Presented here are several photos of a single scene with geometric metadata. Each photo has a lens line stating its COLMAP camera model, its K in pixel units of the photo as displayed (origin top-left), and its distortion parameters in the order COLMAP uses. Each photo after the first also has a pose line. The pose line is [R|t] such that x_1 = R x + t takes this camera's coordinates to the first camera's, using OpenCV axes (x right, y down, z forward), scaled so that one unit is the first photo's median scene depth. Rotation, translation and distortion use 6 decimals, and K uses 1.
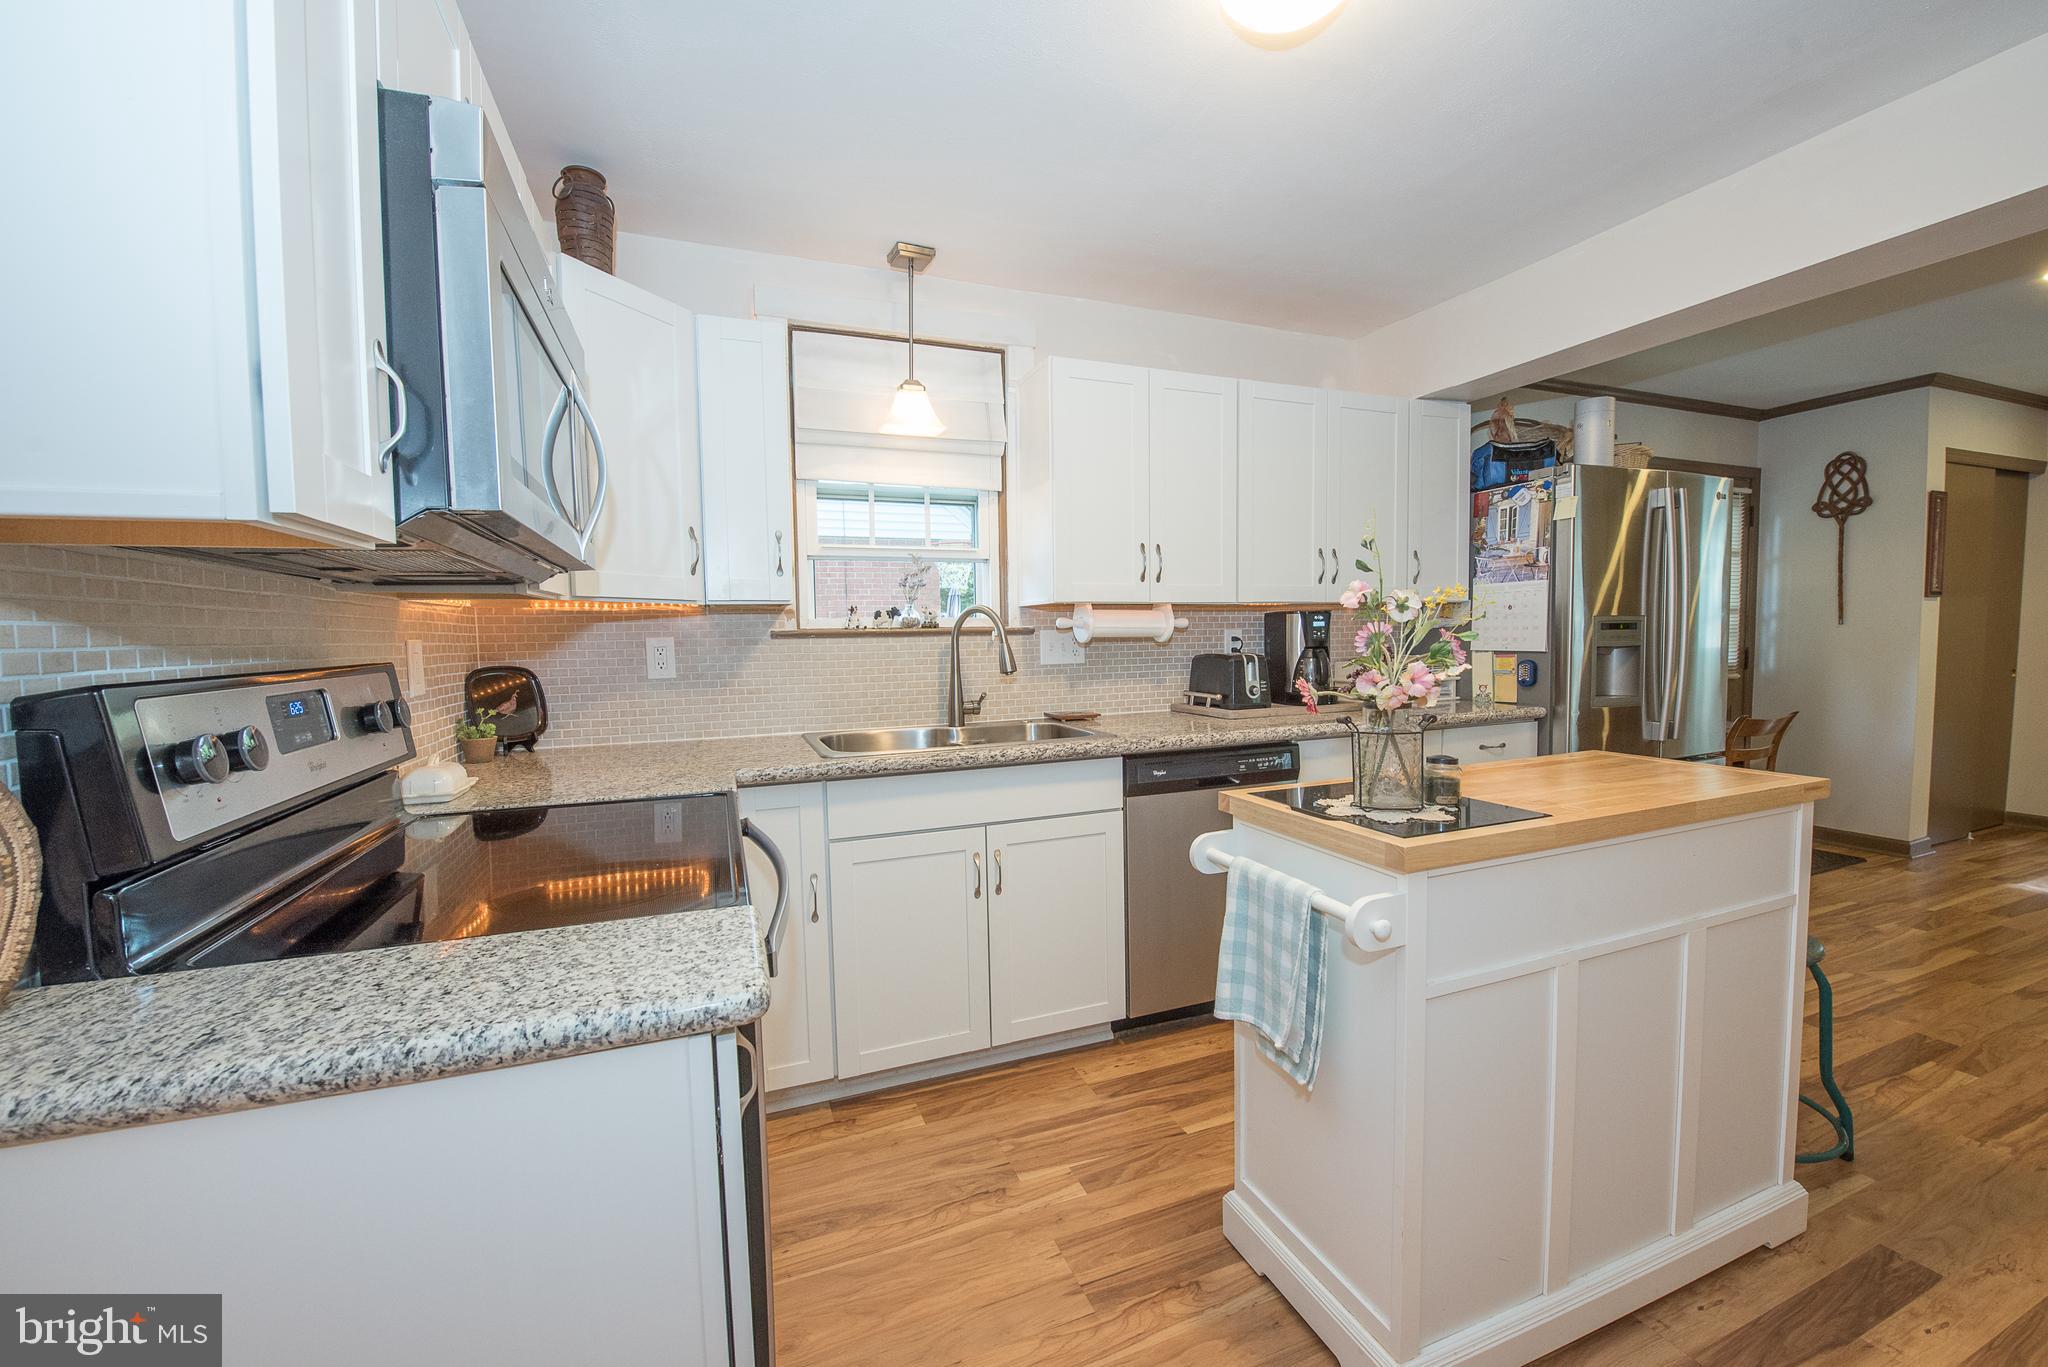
lens RADIAL K [[784.4, 0, 1024.0], [0, 784.4, 683.5], [0, 0, 1]] dist [-0.011135, 0.000041]
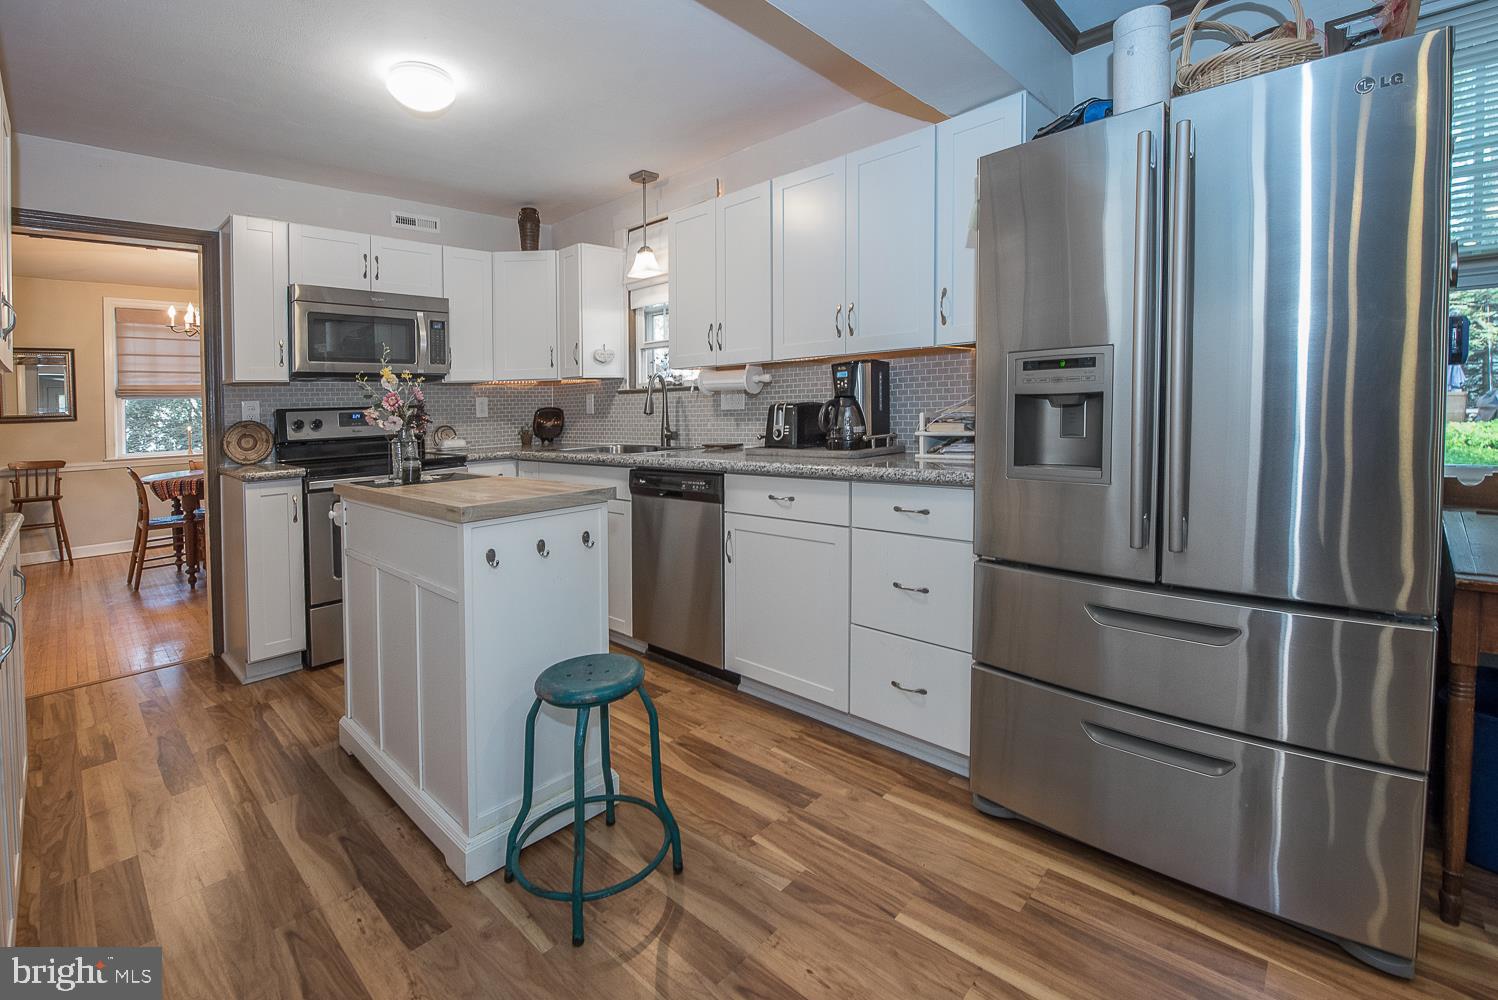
lens RADIAL K [[672.8, 0, 746.6], [0, 672.8, 409.7], [0, 0, 1]] dist [-0.000160, -0.000091]
pose [[0.424482, 0.010939, -0.905370, 1.314822], [-0.030775, 0.999524, -0.002352, -0.025370], [0.904913, 0.028861, 0.424616, 0.571649]]
